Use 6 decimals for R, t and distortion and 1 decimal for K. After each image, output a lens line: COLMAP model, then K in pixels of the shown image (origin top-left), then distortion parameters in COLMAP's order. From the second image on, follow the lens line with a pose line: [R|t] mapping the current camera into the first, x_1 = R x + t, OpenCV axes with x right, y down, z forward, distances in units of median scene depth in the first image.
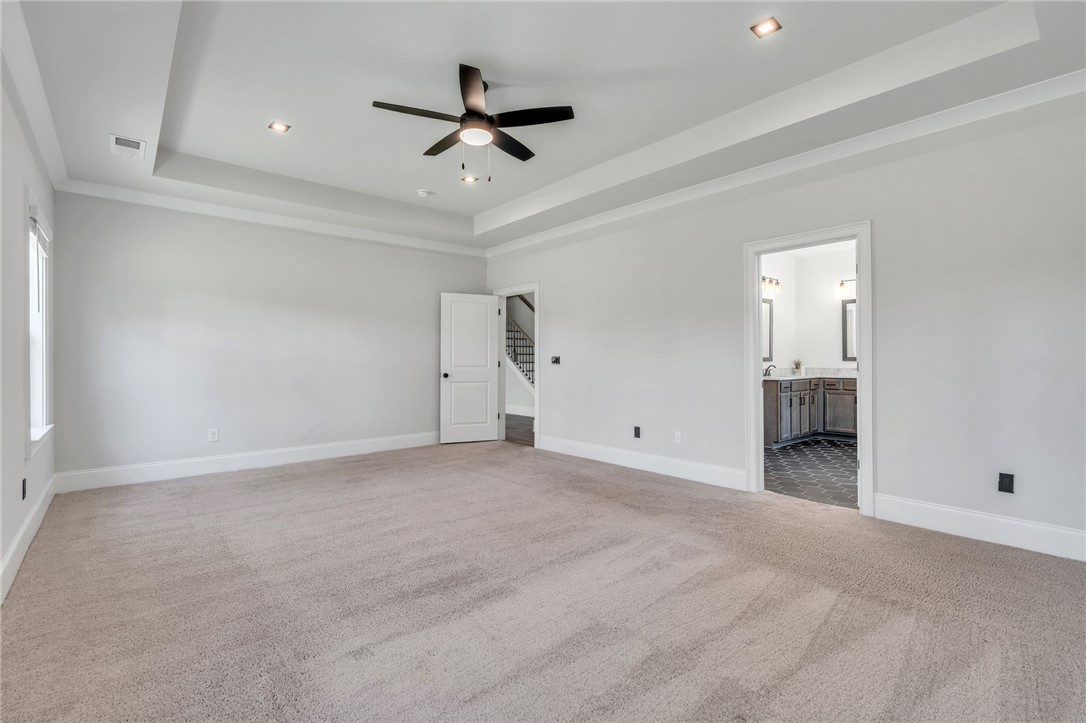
lens RADIAL K [[488.5, 0, 546.3], [0, 488.5, 366.4], [0, 0, 1]] dist [-0.000232, -0.000281]
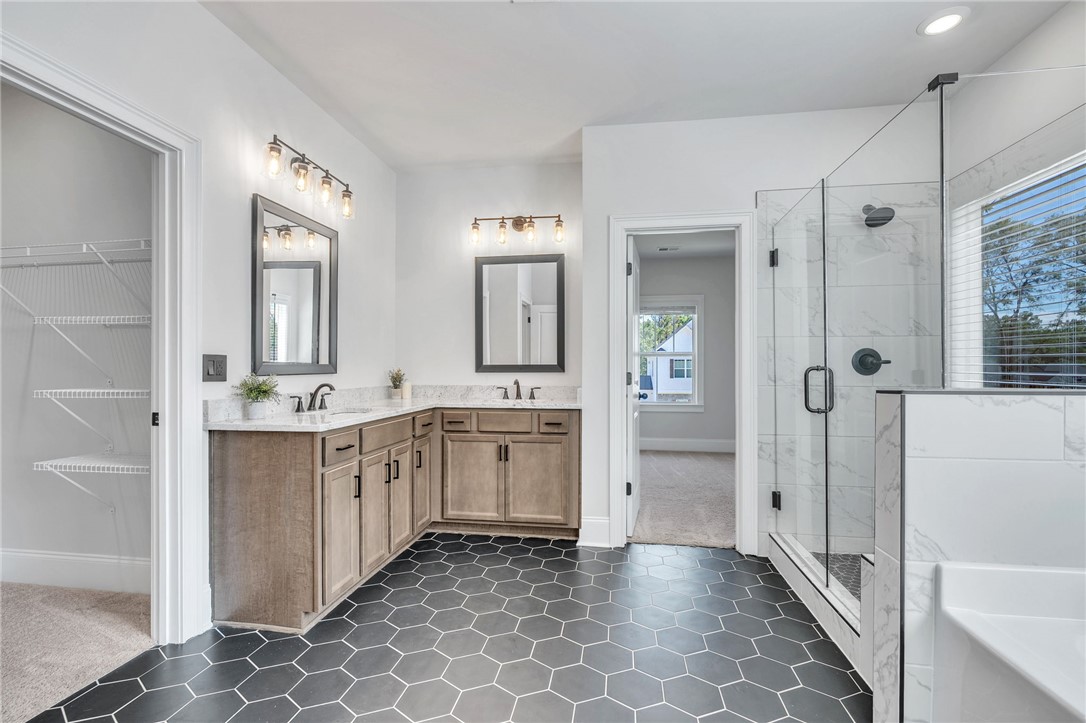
lens RADIAL K [[488.5, 0, 546.3], [0, 488.5, 366.4], [0, 0, 1]] dist [-0.000232, -0.000281]
pose [[0.763971, 0.009611, 0.645179, 0.340392], [-0.001124, 0.999907, -0.013565, -0.010944], [-0.645250, 0.009638, 0.763911, 0.574611]]
